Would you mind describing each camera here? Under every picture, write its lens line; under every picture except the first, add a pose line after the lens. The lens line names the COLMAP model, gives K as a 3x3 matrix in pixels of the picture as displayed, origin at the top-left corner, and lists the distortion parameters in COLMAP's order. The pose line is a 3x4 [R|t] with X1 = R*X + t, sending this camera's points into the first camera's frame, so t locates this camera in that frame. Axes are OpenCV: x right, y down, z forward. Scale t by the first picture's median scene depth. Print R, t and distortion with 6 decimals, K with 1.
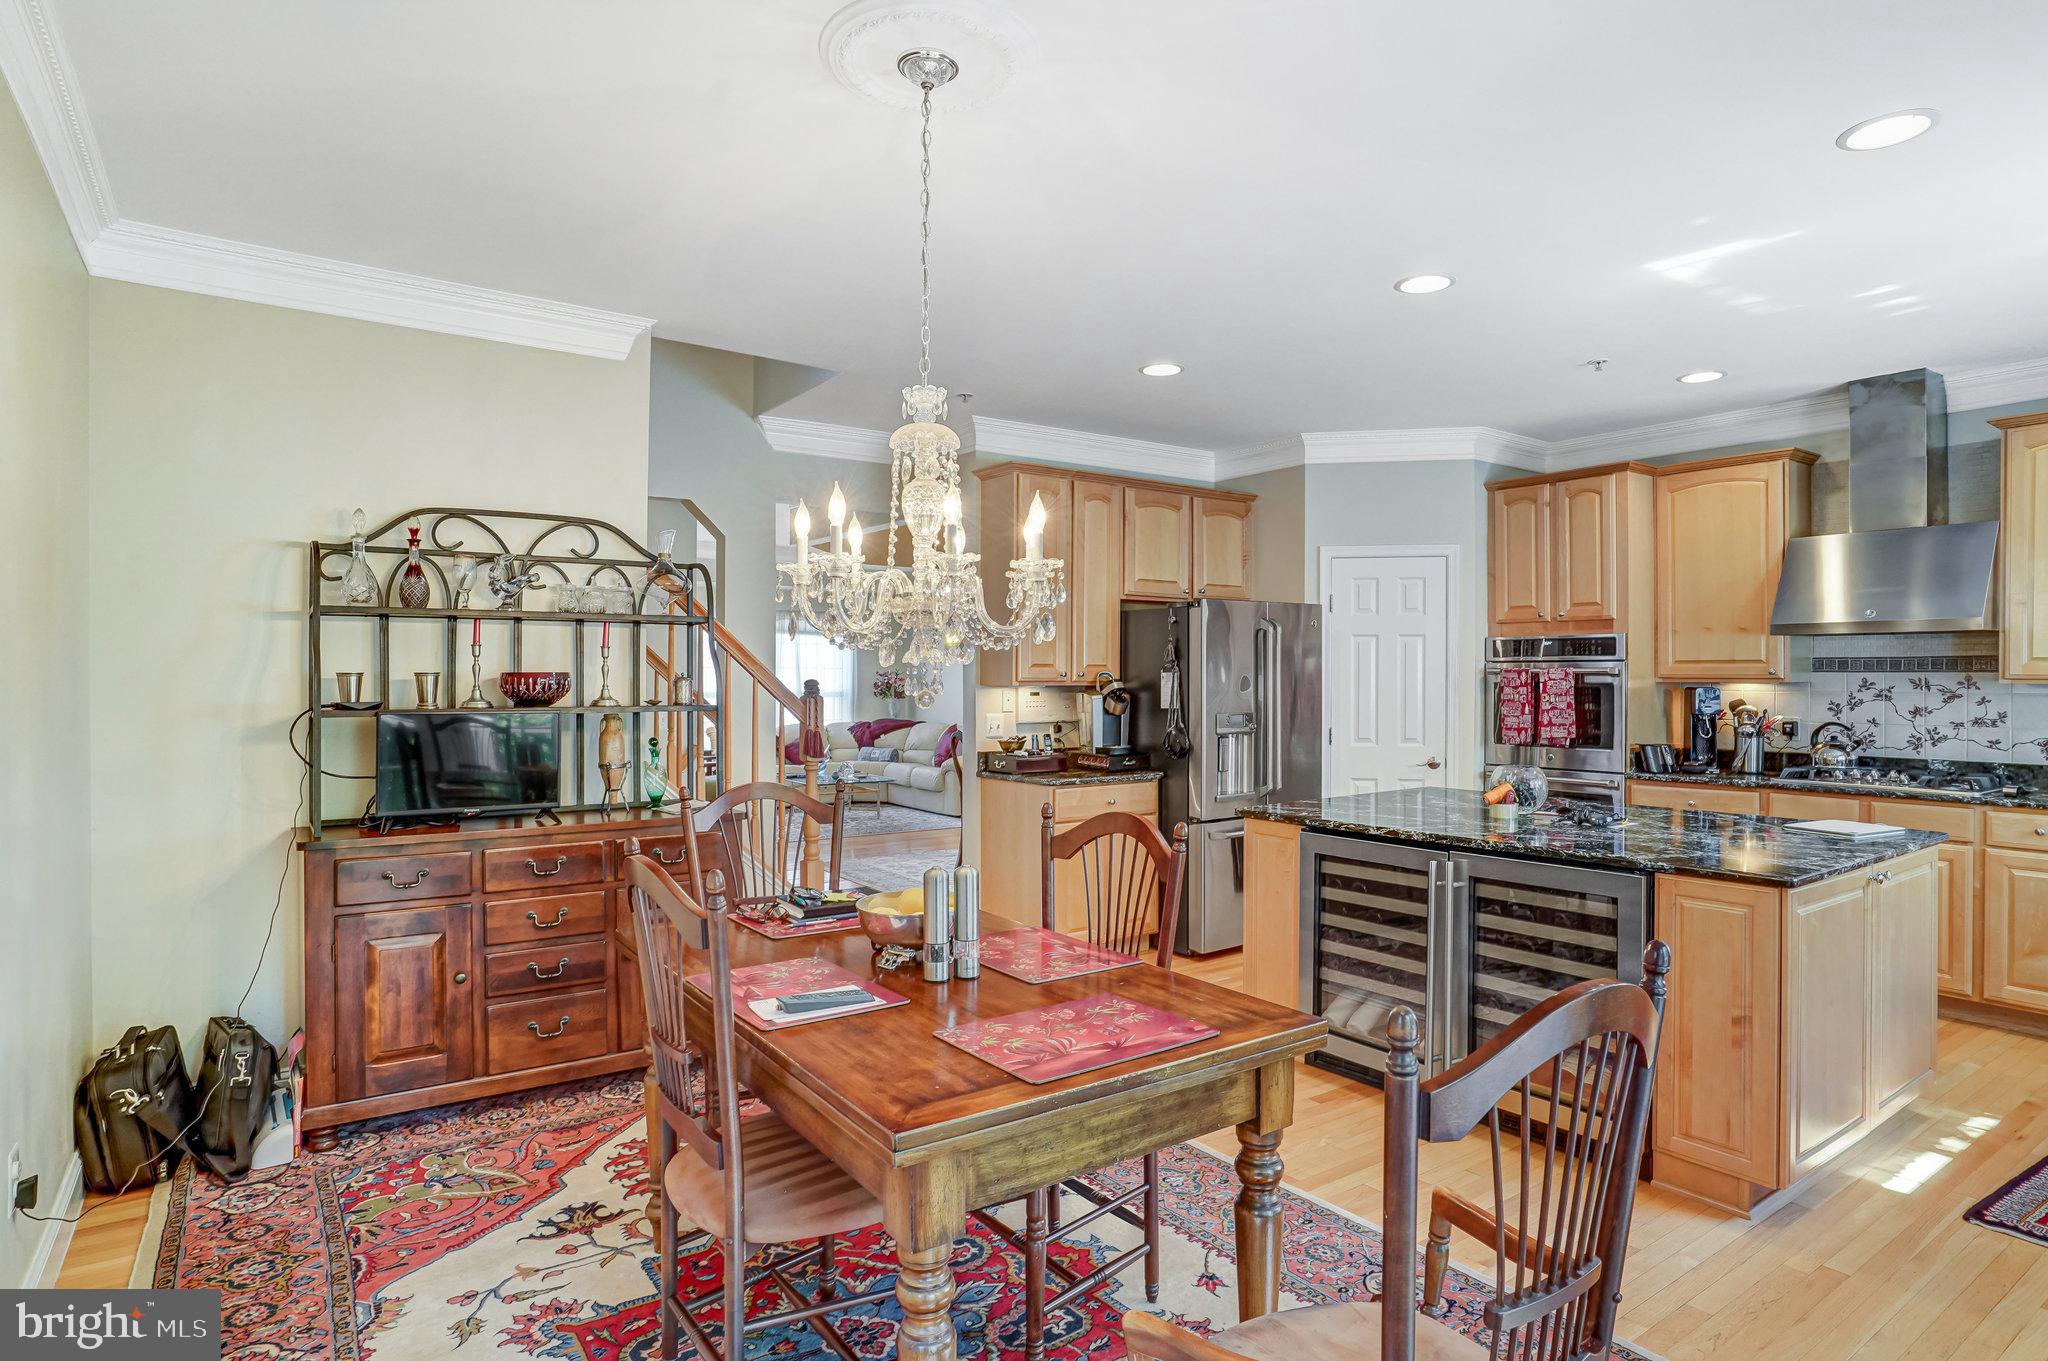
lens RADIAL K [[1141.5, 0, 1016.9], [0, 1141.5, 679.5], [0, 0, 1]] dist [-0.052718, 0.036498]
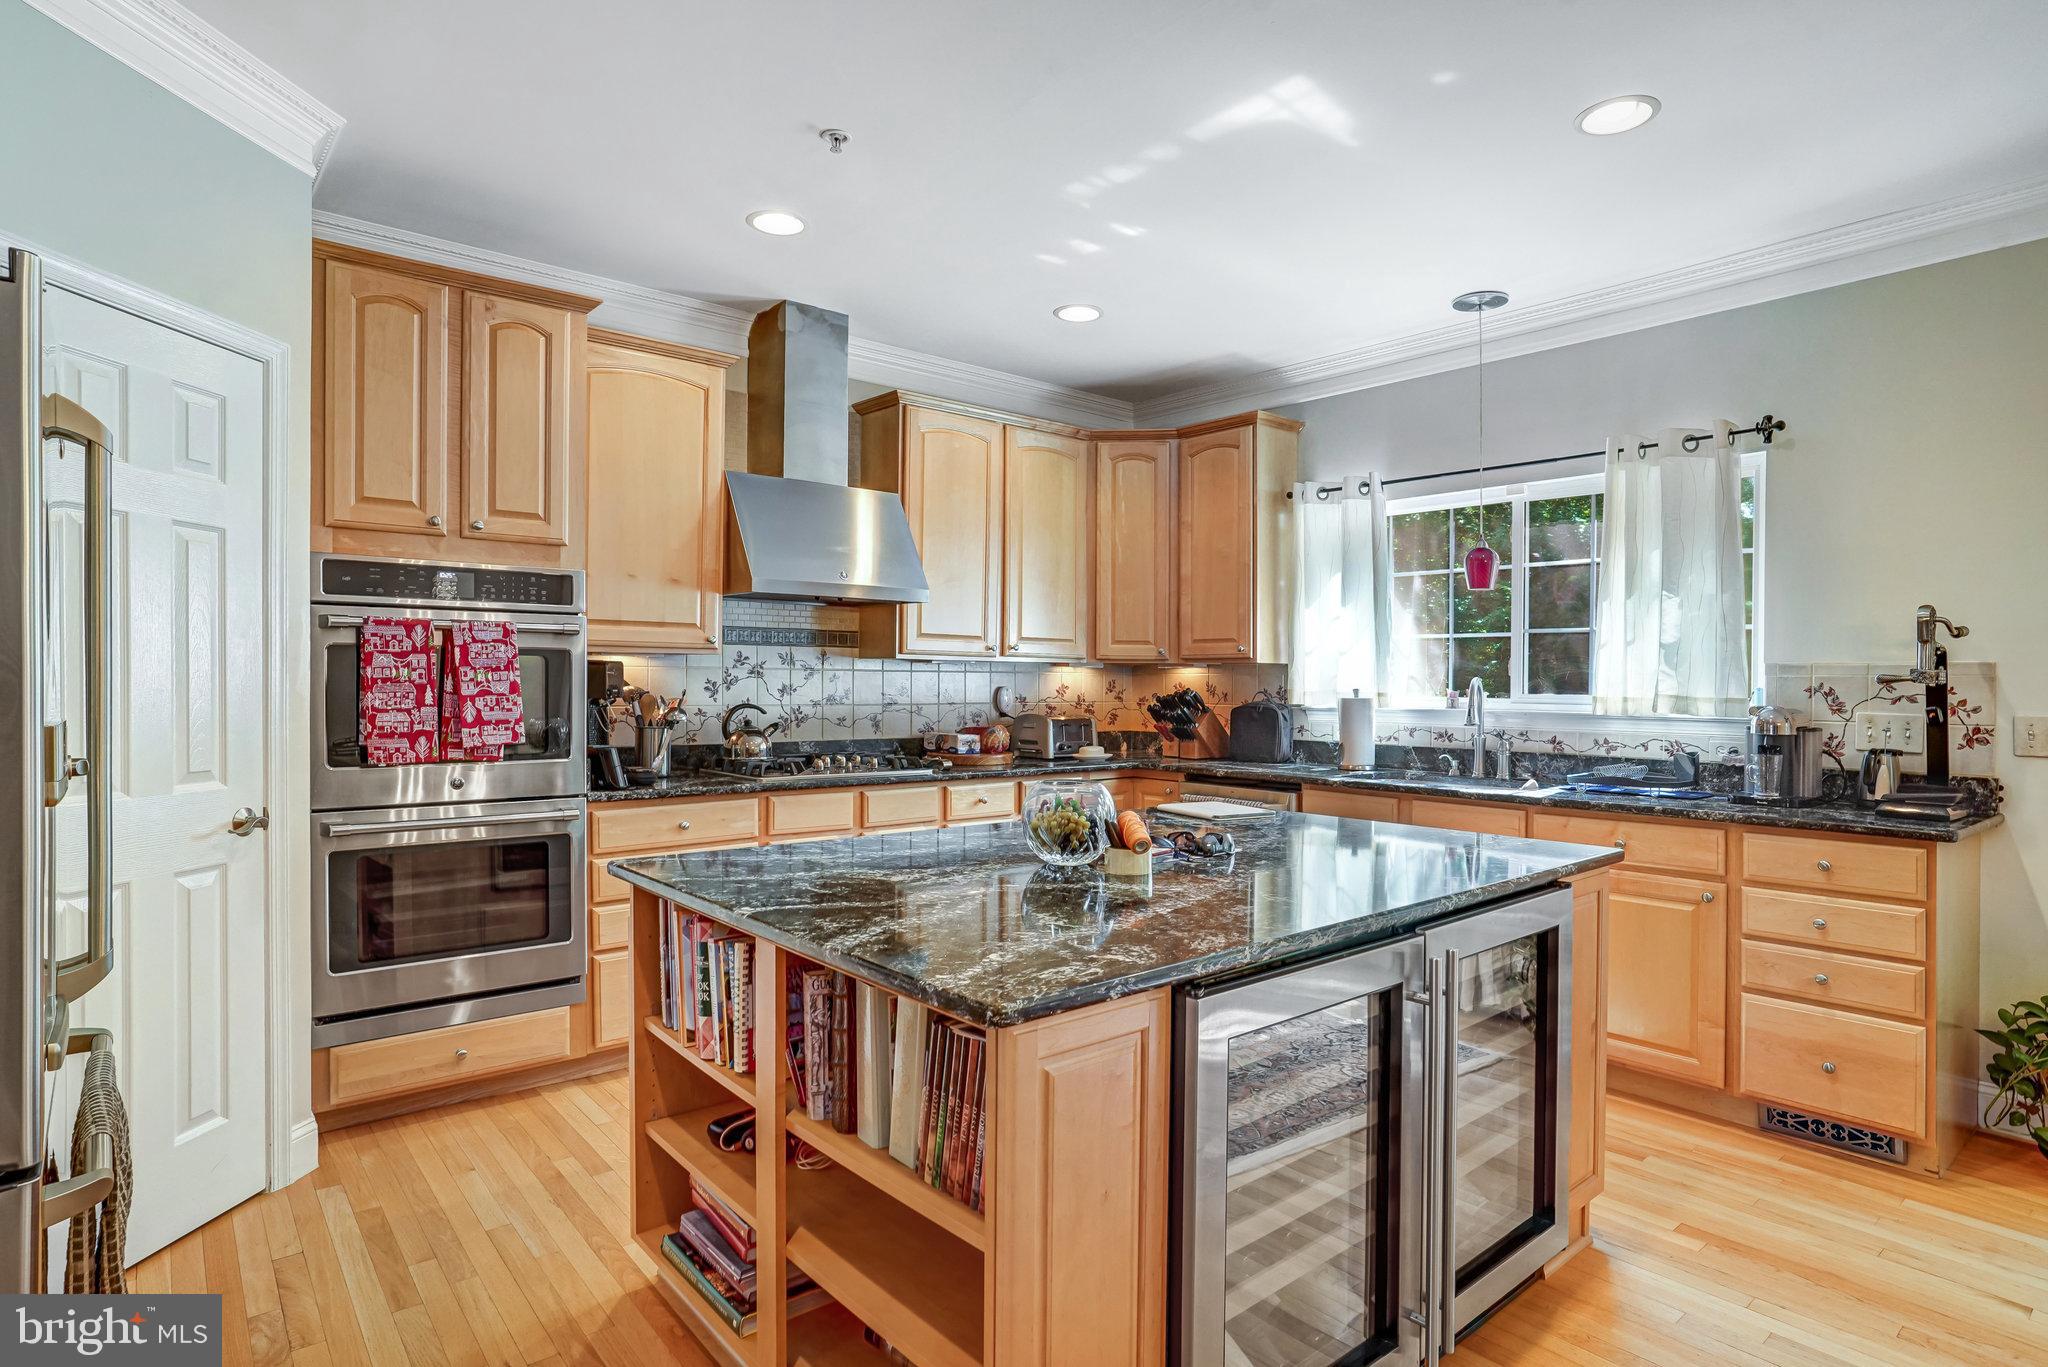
lens RADIAL K [[1141.5, 0, 1037.6], [0, 1141.5, 687.5], [0, 0, 1]] dist [-0.052718, 0.036498]
pose [[-0.103613, -0.004721, 0.994607, -0.122625], [-0.002568, 0.999987, 0.004479, 0.022387], [-0.994614, -0.002090, -0.103623, 0.897698]]
